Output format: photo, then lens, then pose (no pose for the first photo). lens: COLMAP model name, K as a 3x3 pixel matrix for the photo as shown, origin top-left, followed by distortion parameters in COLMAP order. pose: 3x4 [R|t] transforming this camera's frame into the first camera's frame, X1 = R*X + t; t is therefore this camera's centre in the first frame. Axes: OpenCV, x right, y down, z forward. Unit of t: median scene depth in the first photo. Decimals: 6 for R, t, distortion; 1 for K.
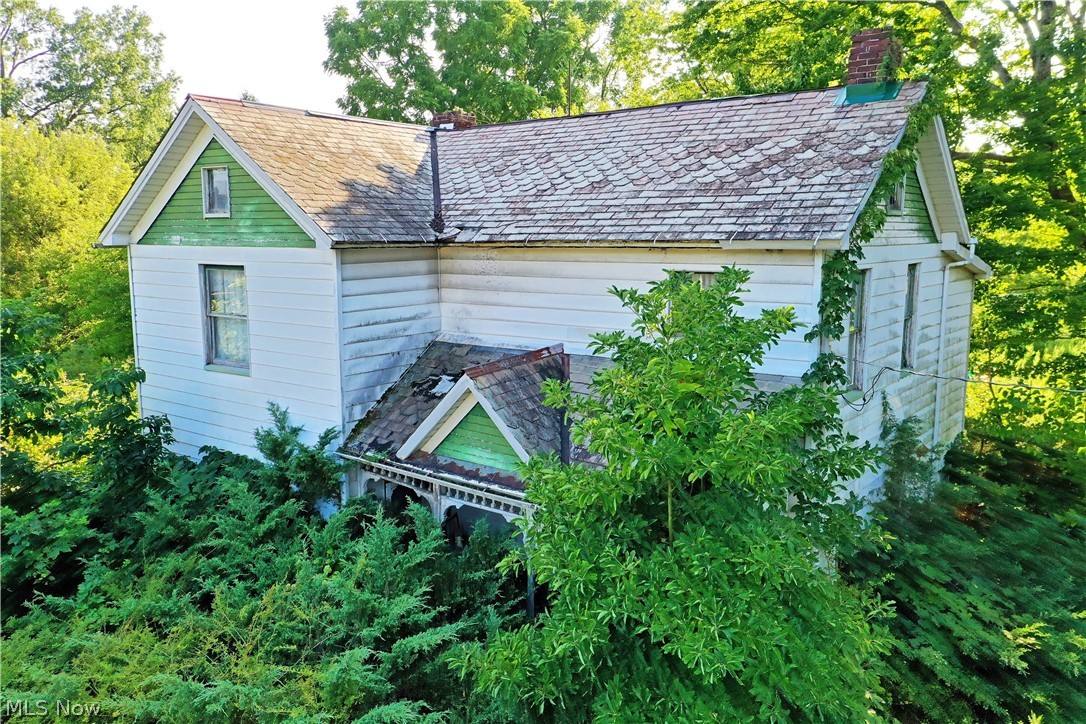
lens RADIAL K [[859.9, 0, 546.4], [0, 859.9, 352.7], [0, 0, 1]] dist [0.020710, -0.008269]
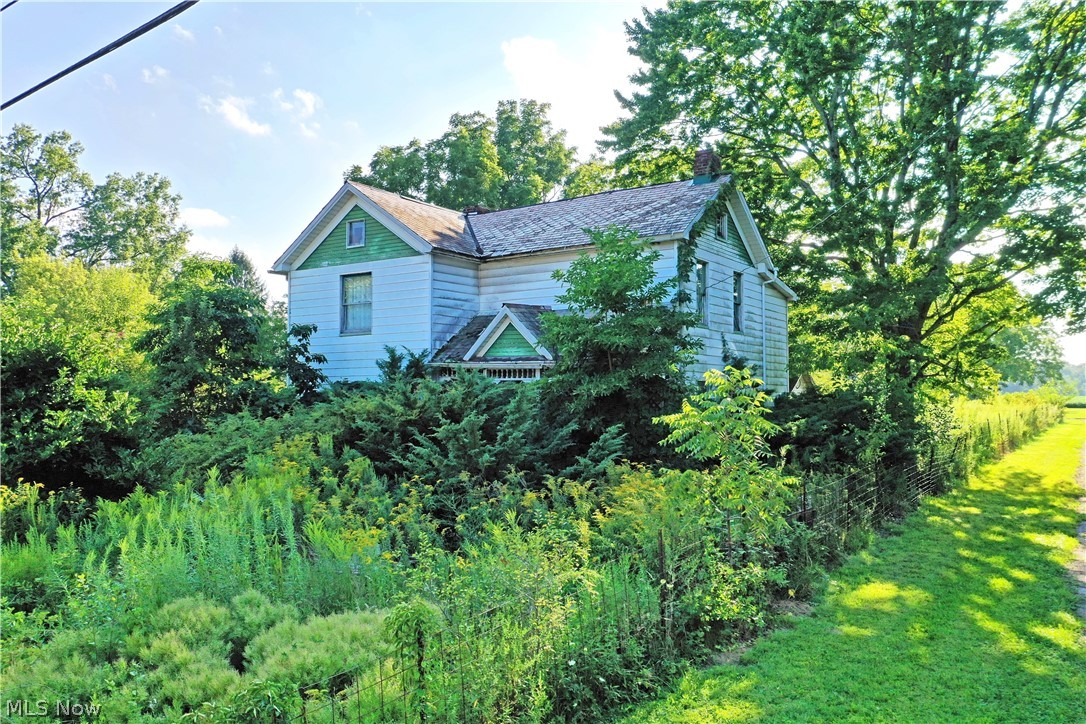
lens RADIAL K [[859.9, 0, 545.0], [0, 859.9, 358.8], [0, 0, 1]] dist [0.020710, -0.008269]
pose [[0.998371, 0.001919, 0.057026, -0.087440], [0.008890, 0.981998, -0.188682, 0.397911], [-0.056361, 0.188882, 0.980381, -0.708000]]
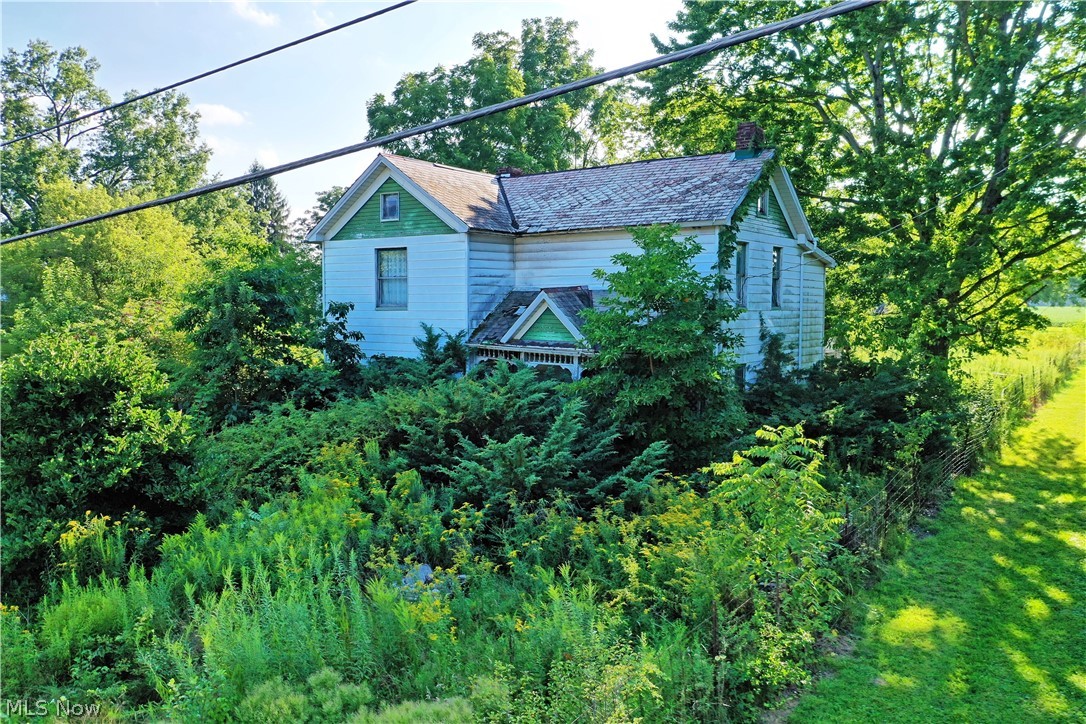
lens RADIAL K [[859.9, 0, 543.8], [0, 859.9, 357.6], [0, 0, 1]] dist [0.020710, -0.008269]
pose [[0.999438, 0.000181, 0.033532, -0.120571], [0.002427, 0.996973, -0.077709, 0.253054], [-0.033445, 0.077746, 0.996412, -0.729574]]
